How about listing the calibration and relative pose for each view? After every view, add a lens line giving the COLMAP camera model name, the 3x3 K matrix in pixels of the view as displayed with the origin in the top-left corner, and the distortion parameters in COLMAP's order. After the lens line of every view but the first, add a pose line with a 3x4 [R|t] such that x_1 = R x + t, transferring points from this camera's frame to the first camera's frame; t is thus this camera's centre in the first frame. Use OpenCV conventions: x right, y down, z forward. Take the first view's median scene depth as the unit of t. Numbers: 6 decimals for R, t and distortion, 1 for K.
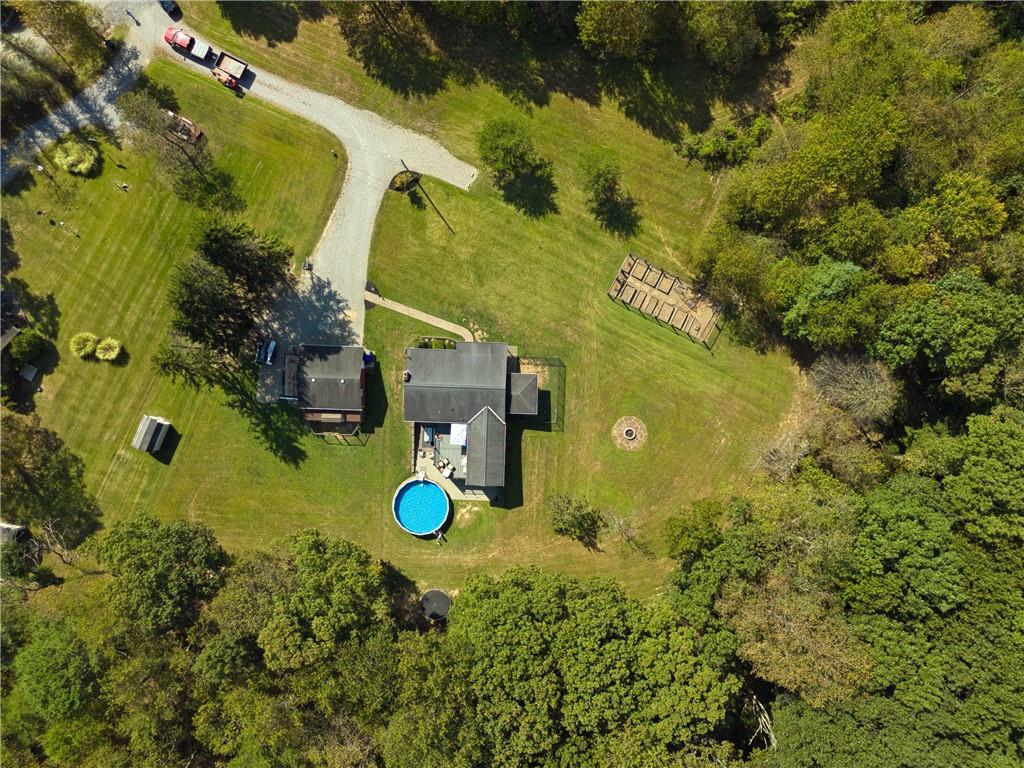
lens RADIAL K [[720.4, 0, 513.6], [0, 720.4, 387.6], [0, 0, 1]] dist [0.071106, -0.060785]
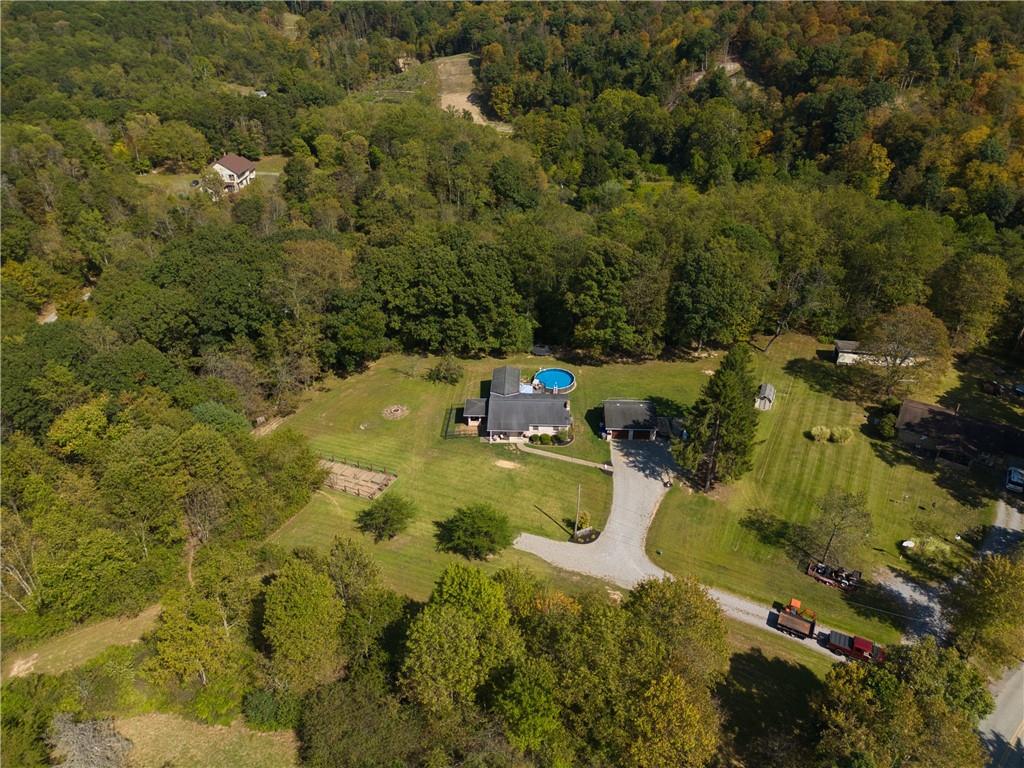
lens RADIAL K [[720.4, 0, 512.0], [0, 720.4, 381.9], [0, 0, 1]] dist [0.071106, -0.060785]
pose [[-0.999706, 0.018399, 0.015778, -0.068762], [0.004066, -0.514436, 0.857519, -1.023580], [0.023895, 0.857331, 0.514210, 0.300316]]
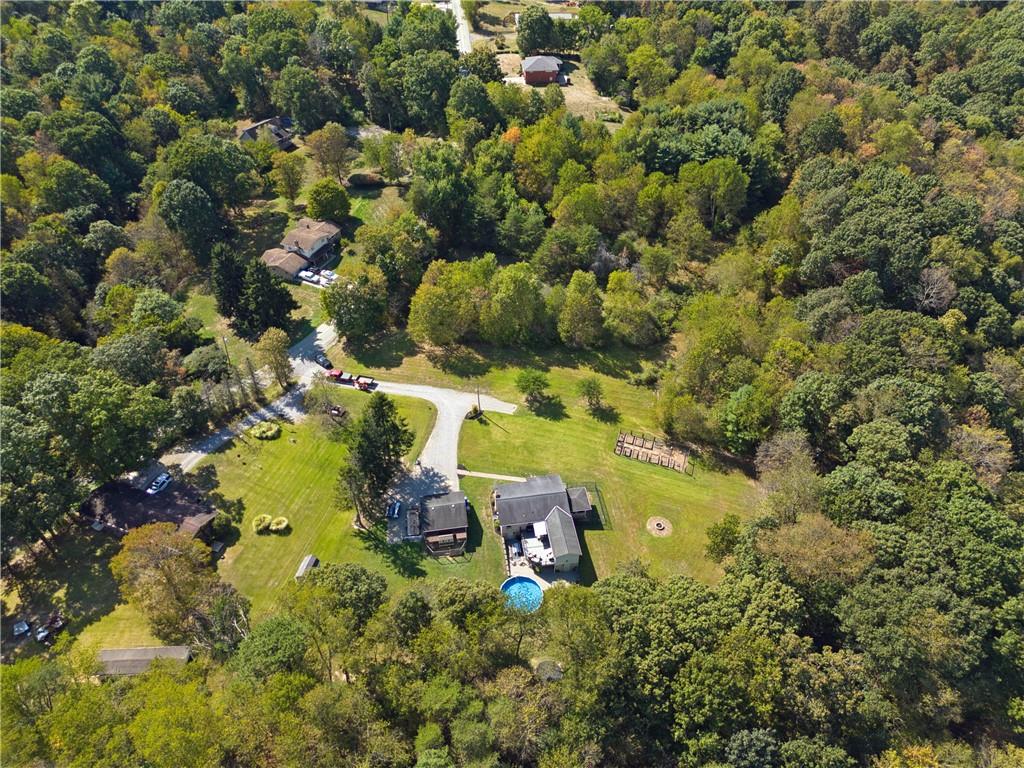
lens RADIAL K [[720.4, 0, 509.5], [0, 720.4, 378.9], [0, 0, 1]] dist [0.071106, -0.060785]
pose [[0.983241, -0.101620, 0.151364, -0.305309], [0.180853, 0.648502, -0.739417, 0.864032], [-0.023021, 0.754400, 0.656012, -0.116945]]
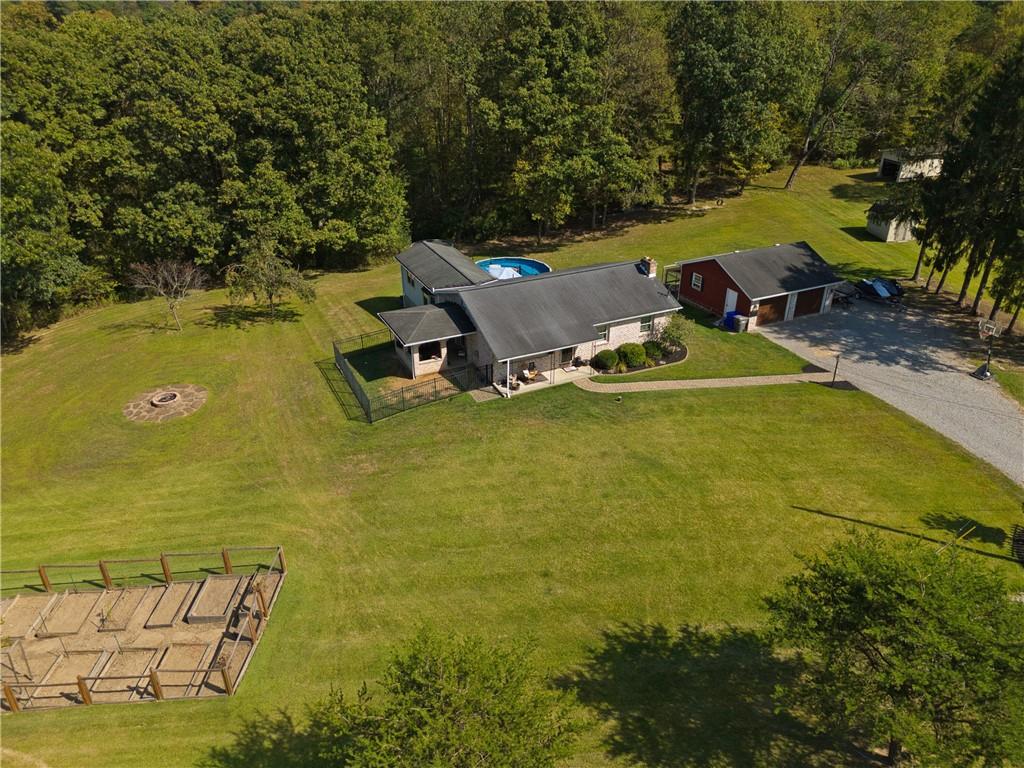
lens RADIAL K [[720.4, 0, 515.2], [0, 720.4, 379.8], [0, 0, 1]] dist [0.071106, -0.060785]
pose [[-0.886755, 0.231370, -0.400168, 0.149124], [-0.461988, -0.414968, 0.783817, -0.387497], [0.015295, 0.879926, 0.474865, 0.785819]]
